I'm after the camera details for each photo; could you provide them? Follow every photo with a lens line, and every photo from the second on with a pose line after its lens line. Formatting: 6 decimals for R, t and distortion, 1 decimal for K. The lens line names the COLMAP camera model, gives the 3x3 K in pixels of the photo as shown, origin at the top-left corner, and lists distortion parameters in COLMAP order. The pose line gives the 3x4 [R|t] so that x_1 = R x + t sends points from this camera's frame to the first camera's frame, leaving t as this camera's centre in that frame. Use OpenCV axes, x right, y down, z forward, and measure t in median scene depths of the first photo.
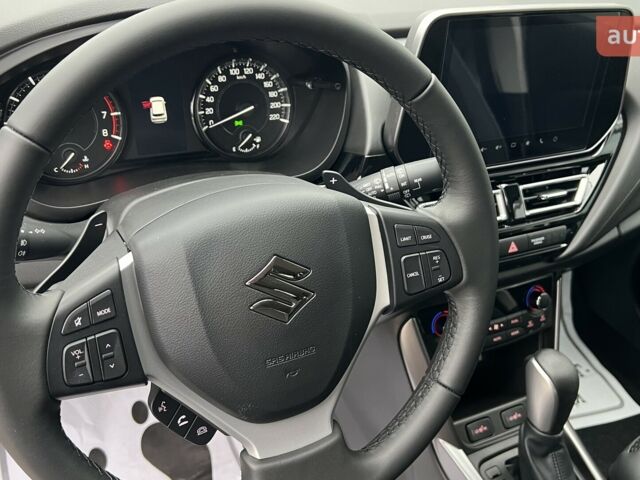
lens RADIAL K [[597.7, 0, 325.8], [0, 597.7, 240.6], [0, 0, 1]] dist [0.009776, 0.000000]
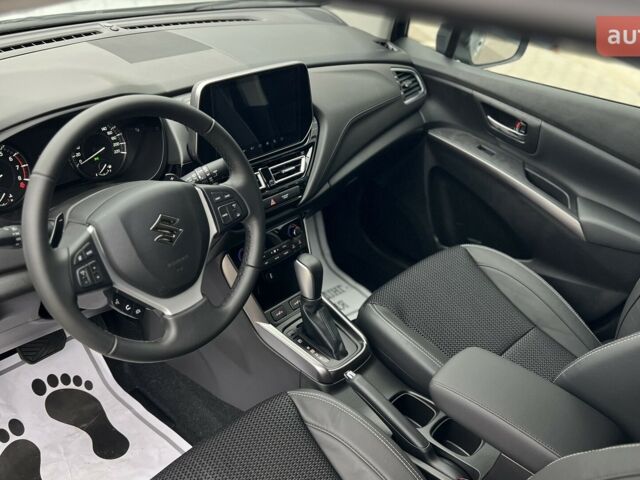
lens RADIAL K [[597.7, 0, 319.0], [0, 597.7, 235.3], [0, 0, 1]] dist [0.009776, 0.000000]
pose [[0.917484, -0.208743, 0.338600, -0.183745], [0.217682, 0.975948, 0.011820, 0.118168], [-0.332923, 0.062863, 0.940856, -0.714869]]
